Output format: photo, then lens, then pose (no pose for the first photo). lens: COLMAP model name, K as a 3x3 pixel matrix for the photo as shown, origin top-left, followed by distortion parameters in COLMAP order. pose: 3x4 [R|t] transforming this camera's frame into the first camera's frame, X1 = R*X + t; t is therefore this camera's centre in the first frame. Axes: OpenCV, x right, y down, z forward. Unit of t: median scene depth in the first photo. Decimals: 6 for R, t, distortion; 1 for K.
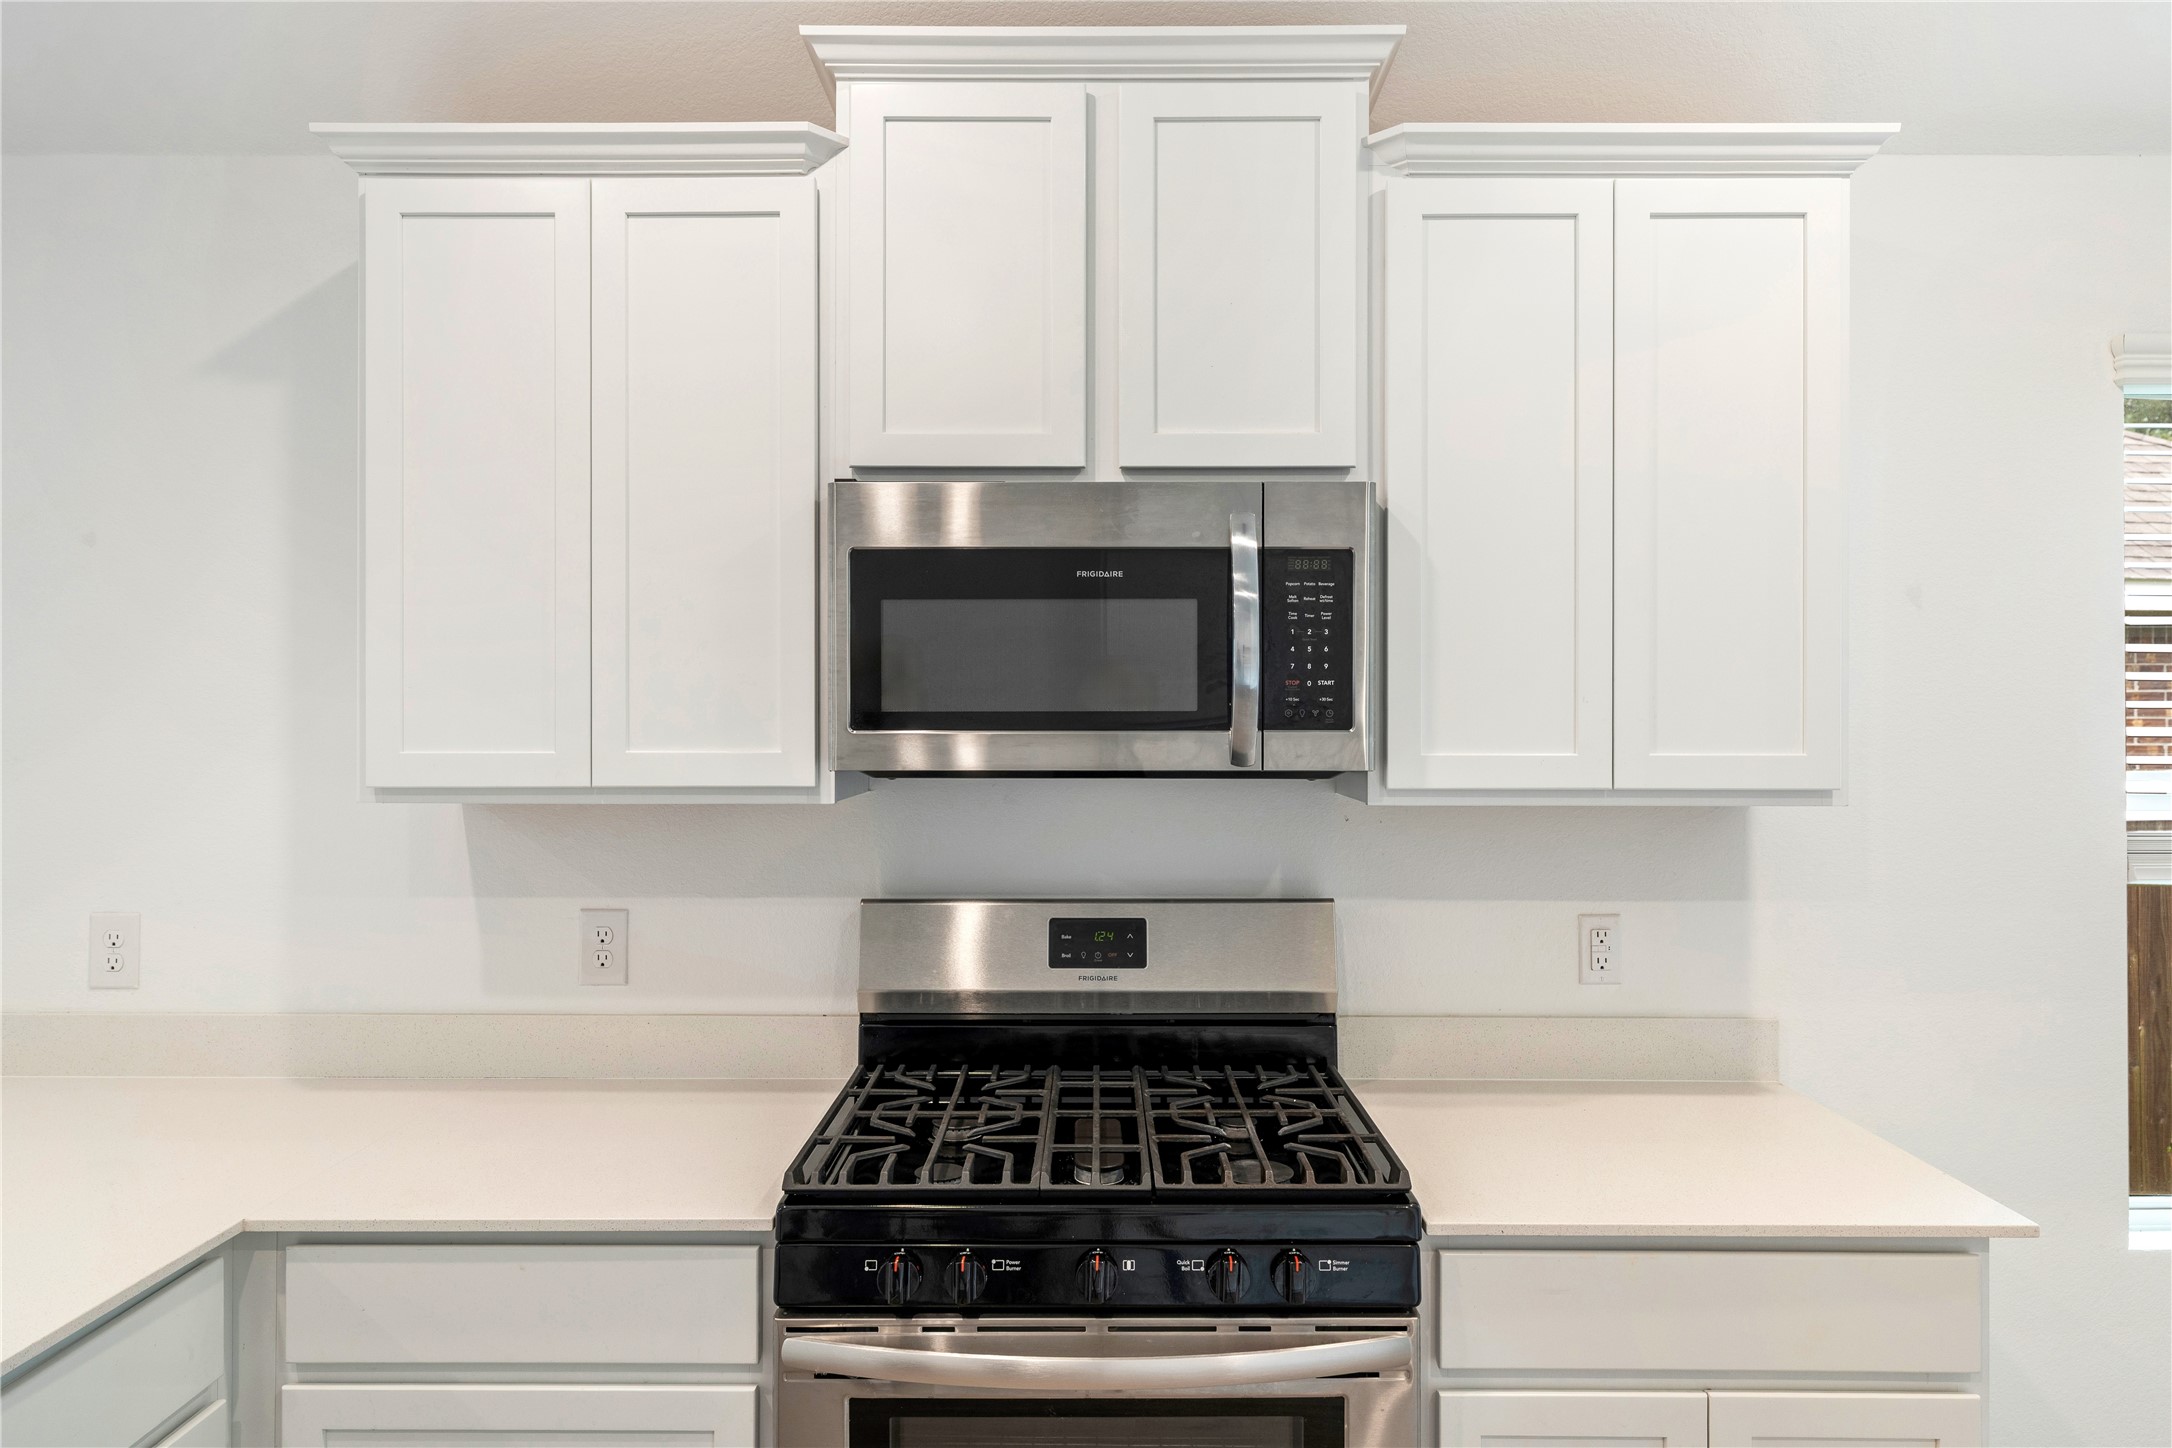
lens RADIAL K [[1426.6, 0, 1095.0], [0, 1426.6, 702.5], [0, 0, 1]] dist [0.010203, 0.000163]
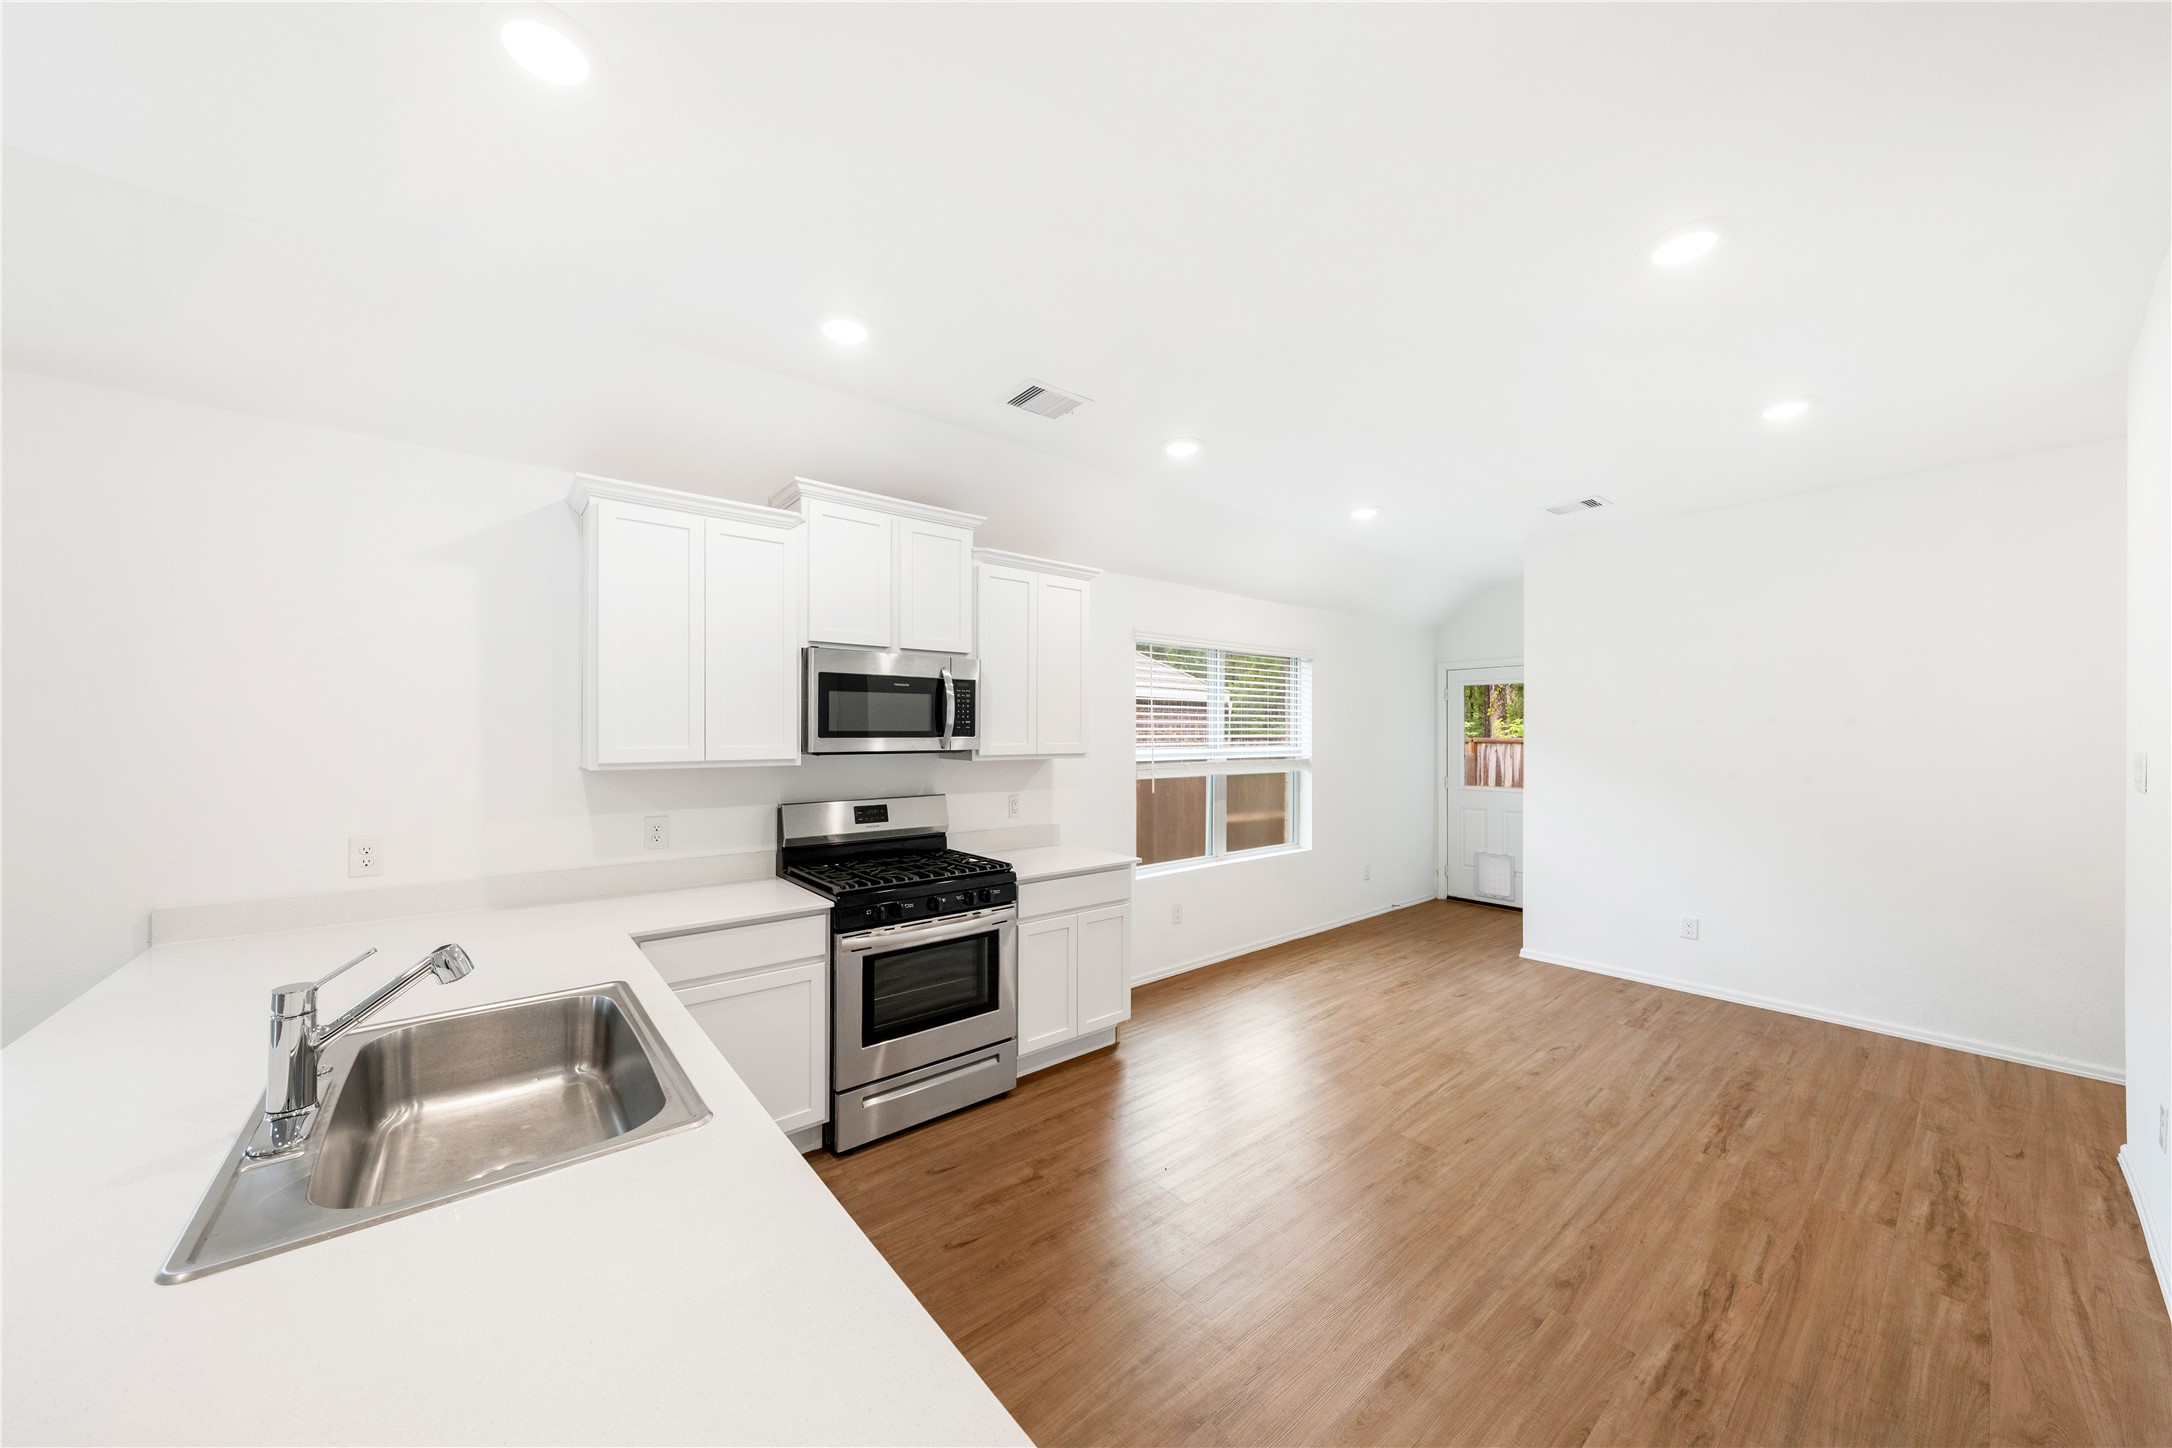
lens RADIAL K [[742.3, 0, 1083.4], [0, 742.3, 734.7], [0, 0, 1]] dist [-0.000274, 0.000088]
pose [[0.773090, -0.001660, 0.634294, -0.666600], [-0.004404, 0.999958, 0.007984, 0.000235], [-0.634280, -0.008966, 0.773051, -0.424483]]
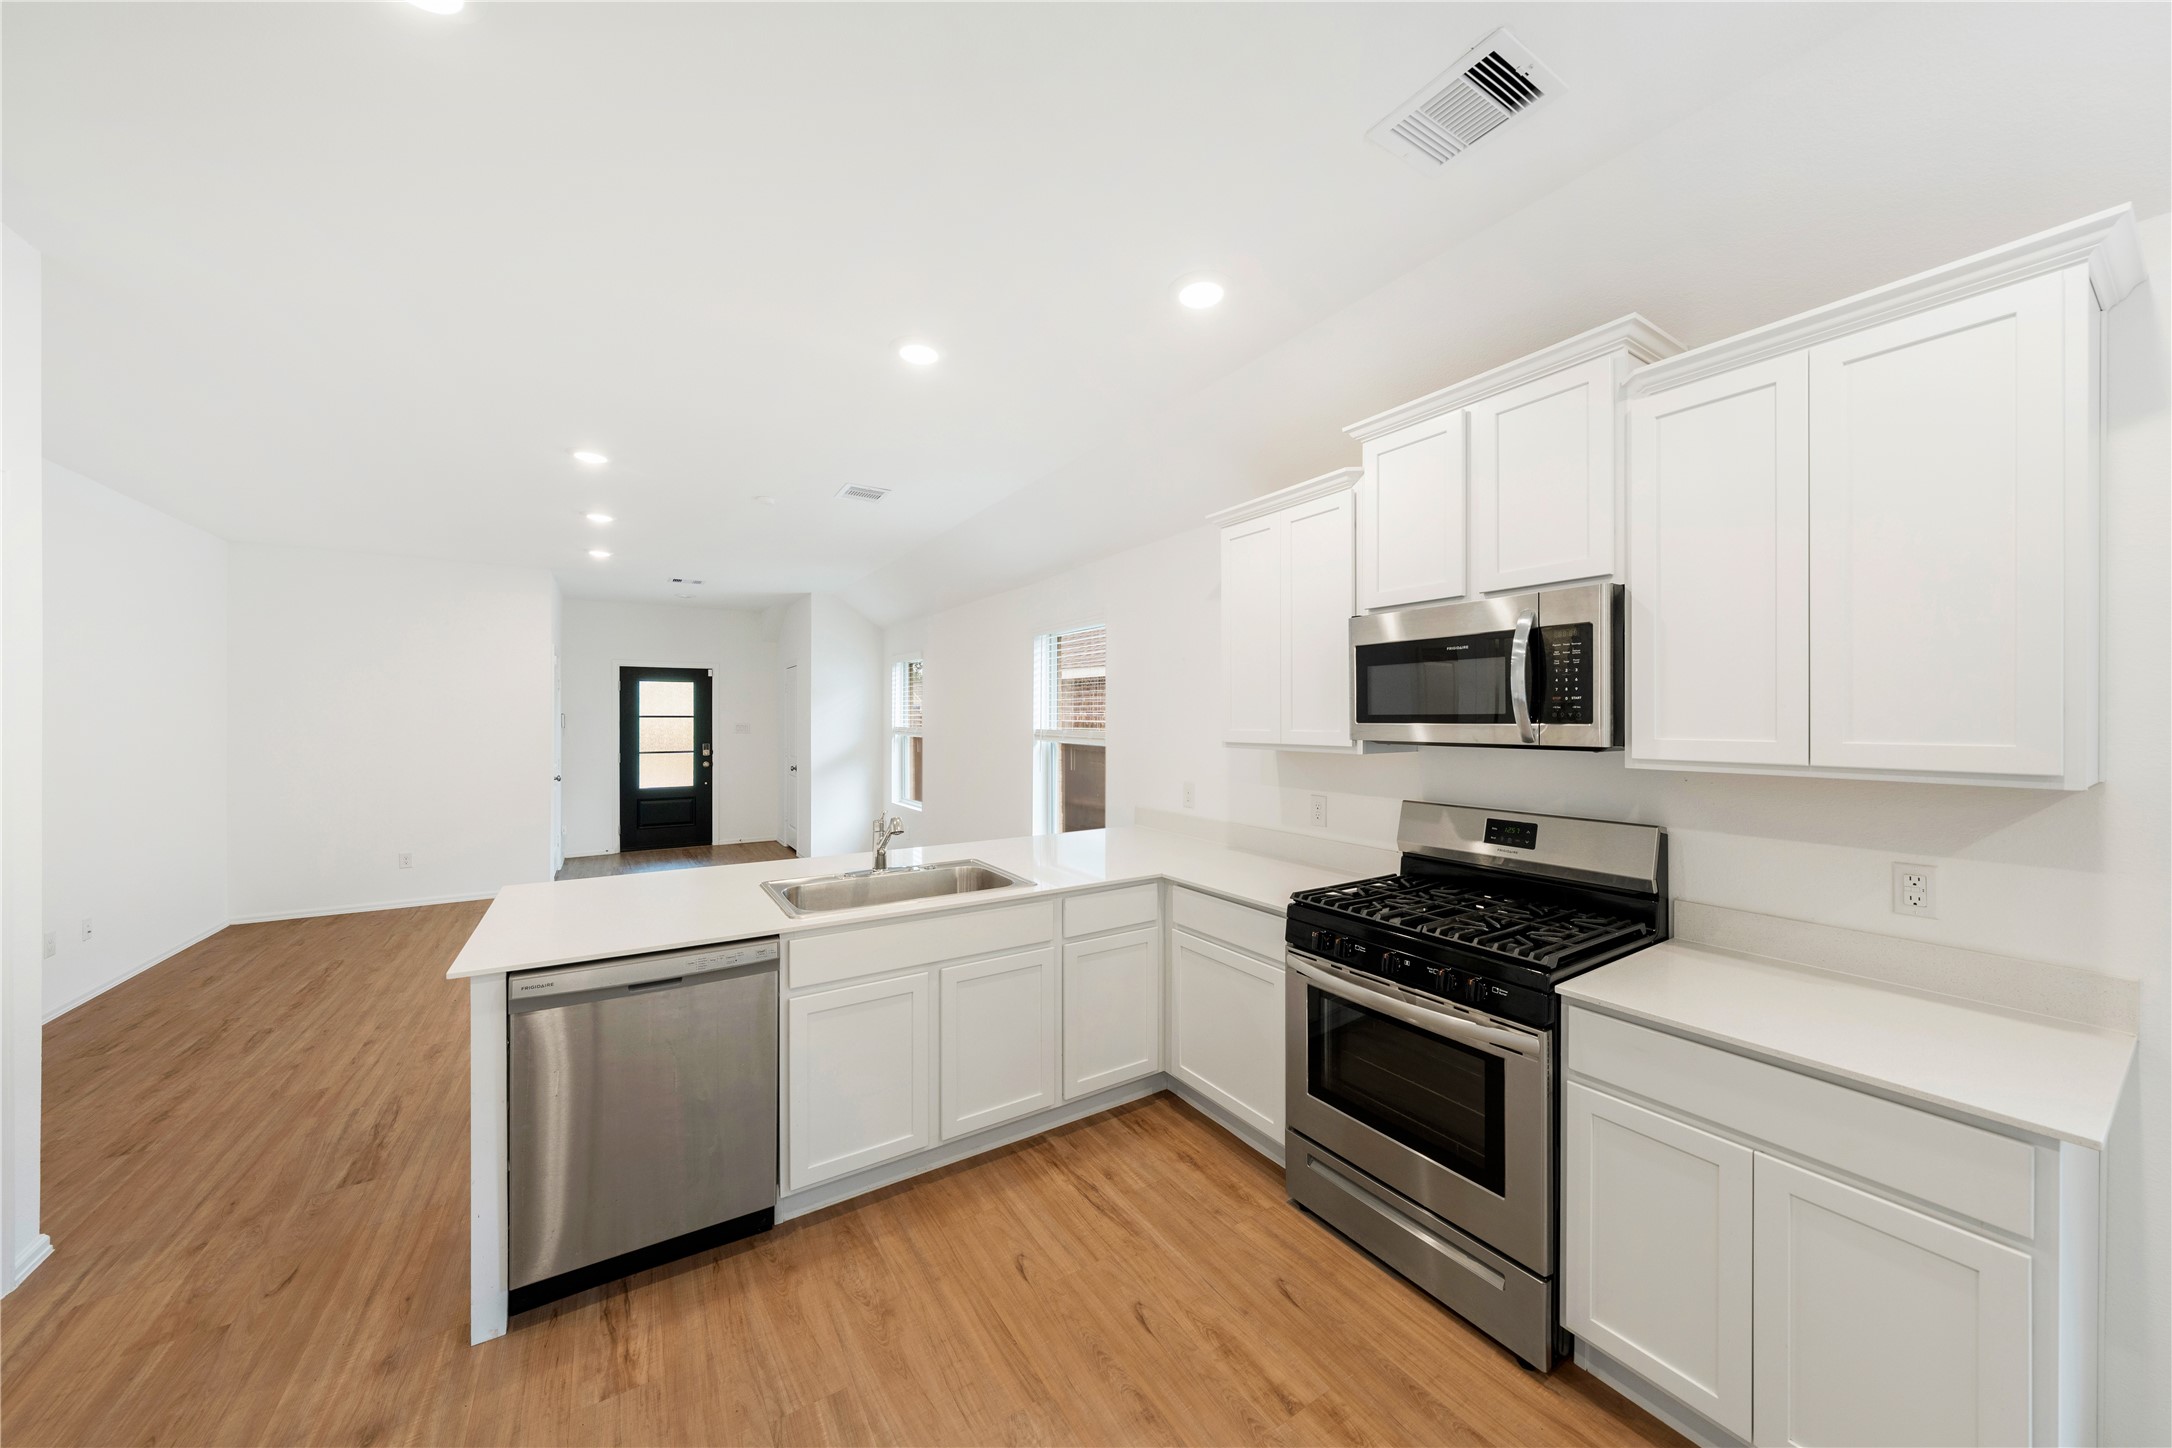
lens RADIAL K [[742.3, 0, 1082.8], [0, 742.3, 719.9], [0, 0, 1]] dist [-0.000274, 0.000088]
pose [[0.538140, 0.001929, -0.842853, 0.603141], [0.006108, 0.999962, 0.006189, 0.004503], [0.842833, -0.008479, 0.538108, -0.036896]]
